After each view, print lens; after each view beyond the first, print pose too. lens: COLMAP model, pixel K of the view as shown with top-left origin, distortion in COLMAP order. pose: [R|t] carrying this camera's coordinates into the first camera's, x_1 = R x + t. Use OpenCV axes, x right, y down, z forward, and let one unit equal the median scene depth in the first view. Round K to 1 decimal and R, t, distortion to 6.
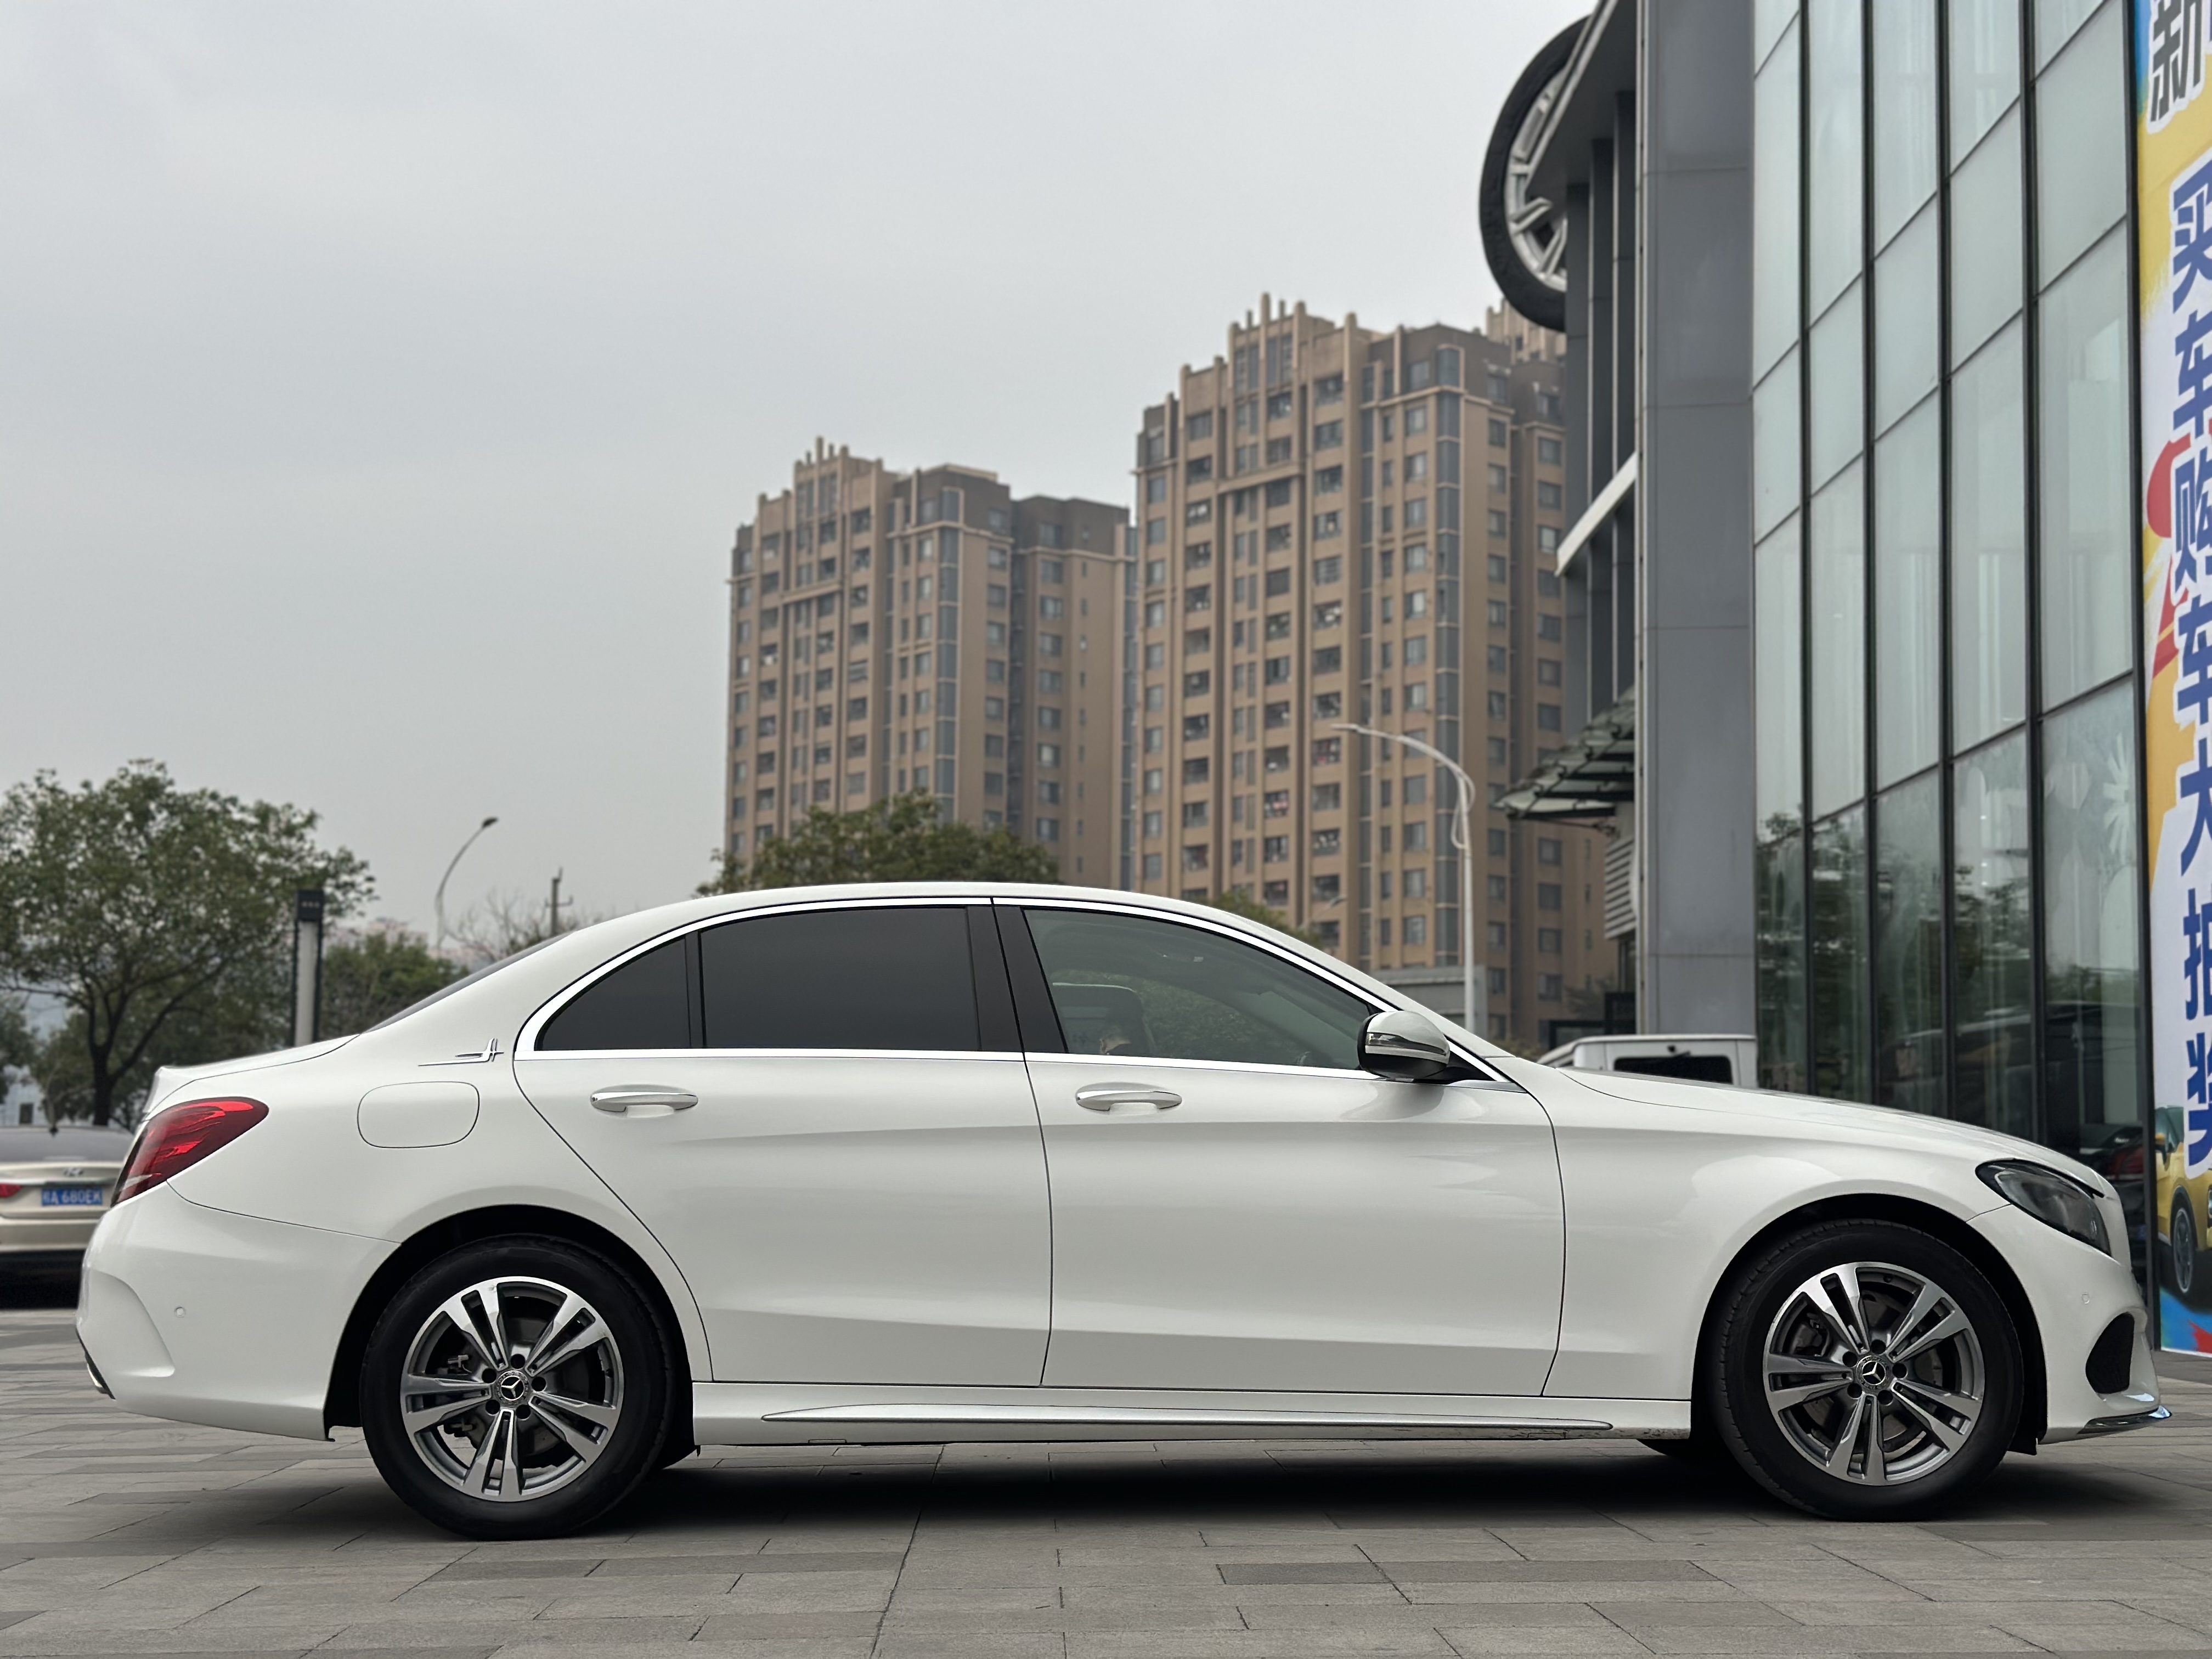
lens RADIAL K [[3054.8, 0, 1117.3], [0, 3054.8, 820.3], [0, 0, 1]] dist [0.100182, 0.000000]
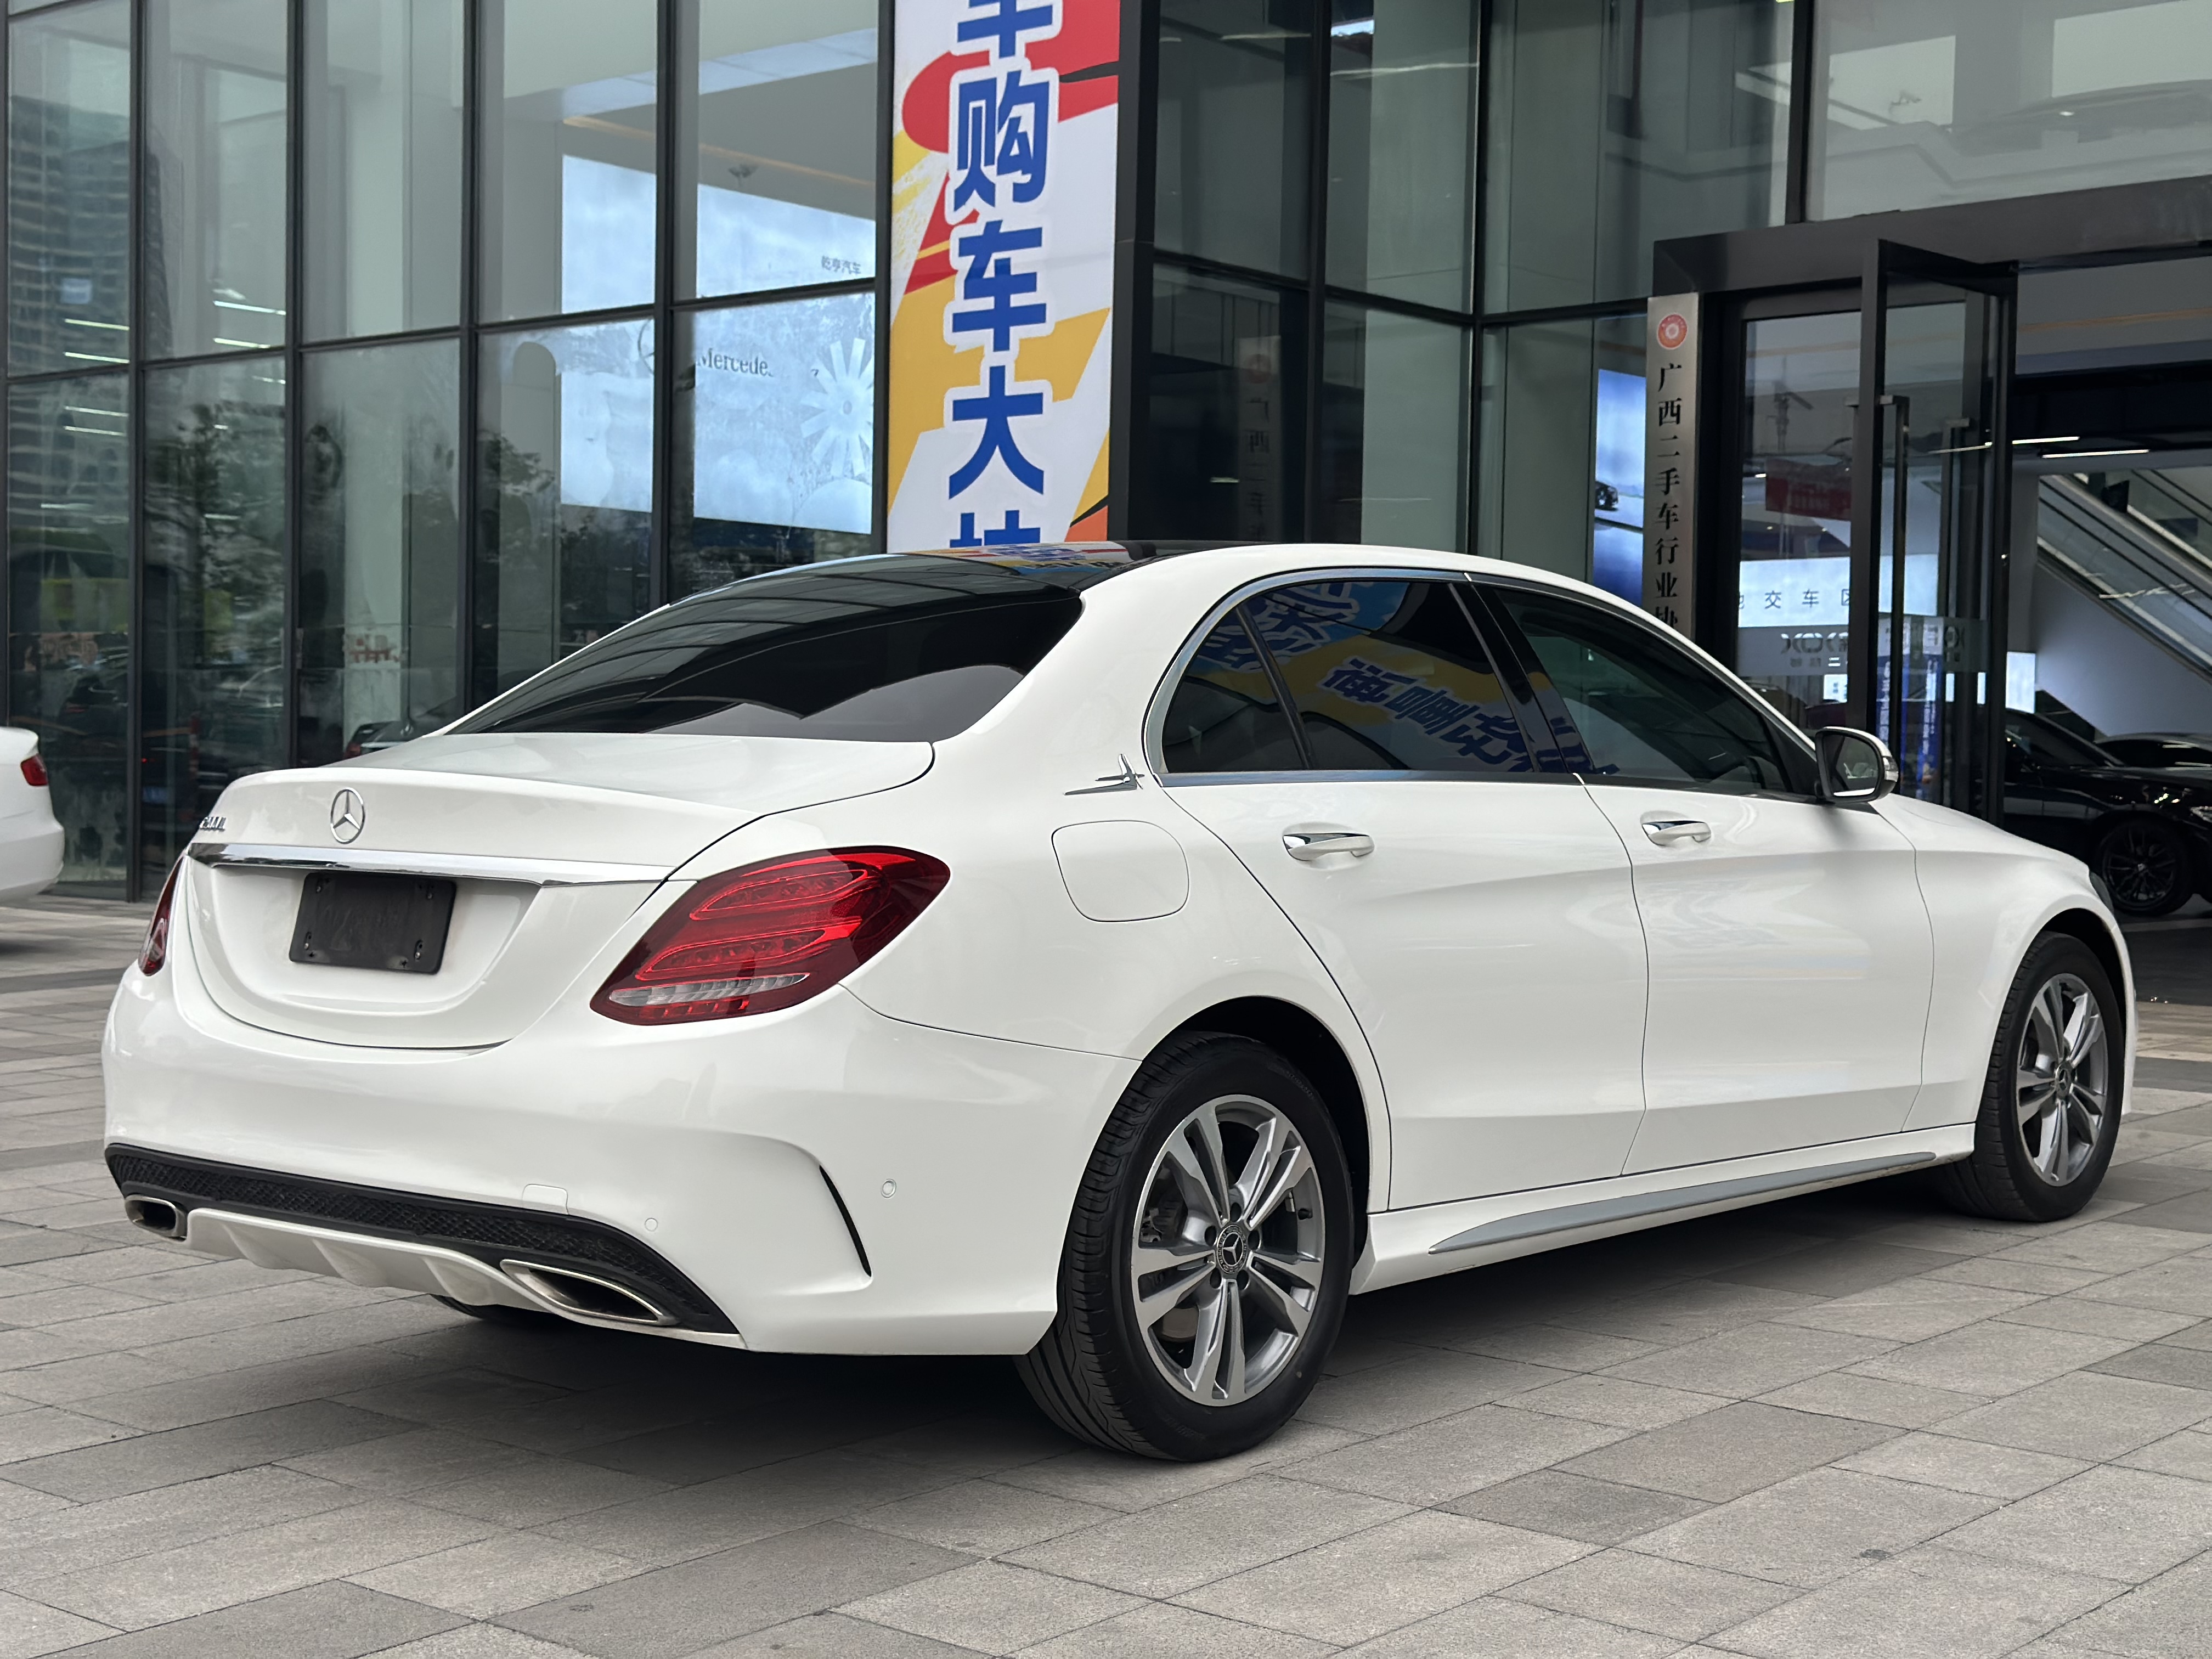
lens RADIAL K [[3054.8, 0, 1061.0], [0, 3054.8, 845.5], [0, 0, 1]] dist [0.100182, 0.000000]
pose [[0.663988, -0.020475, 0.747463, -0.329289], [-0.105122, 0.987141, 0.120423, 0.004905], [-0.740317, -0.158534, 0.653298, 0.255342]]
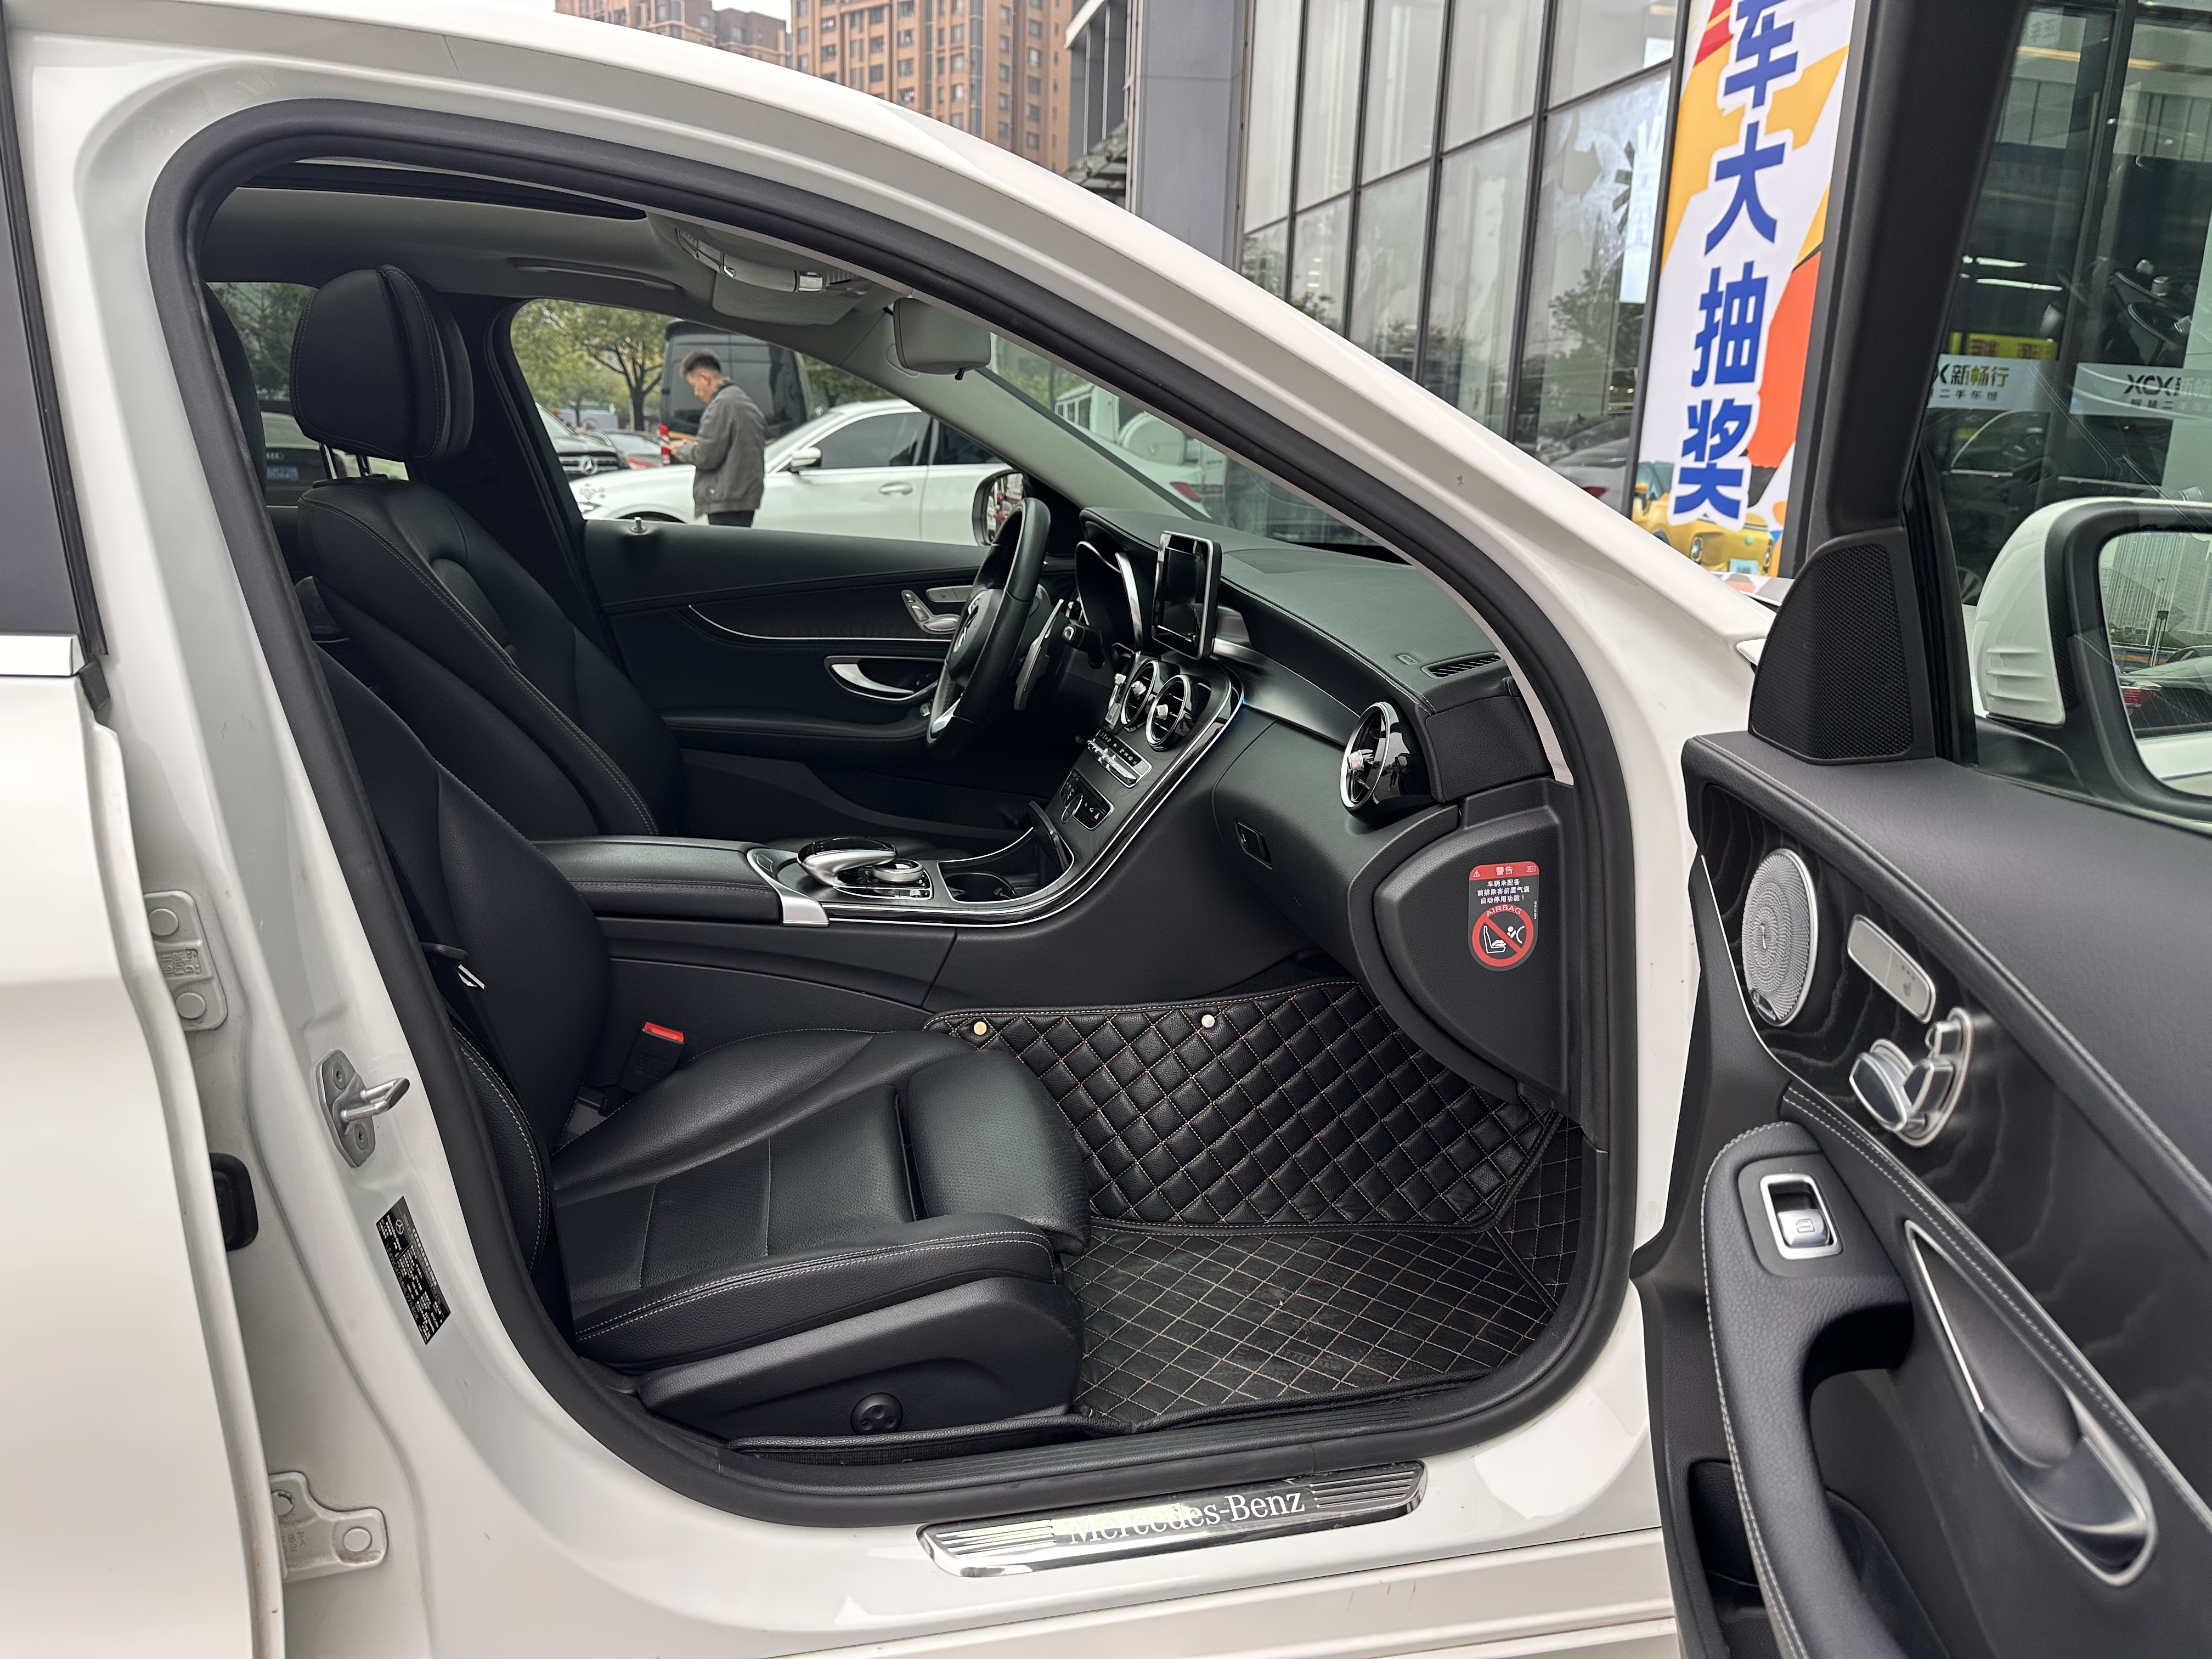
lens RADIAL K [[1572.5, 0, 1101.4], [0, 1572.5, 839.6], [0, 0, 1]] dist [0.015802, -0.029587]
pose [[0.982092, -0.026296, 0.186559, 0.011222], [-0.042870, 0.933047, 0.357191, 0.017955], [-0.183461, -0.358792, 0.915211, 0.371713]]
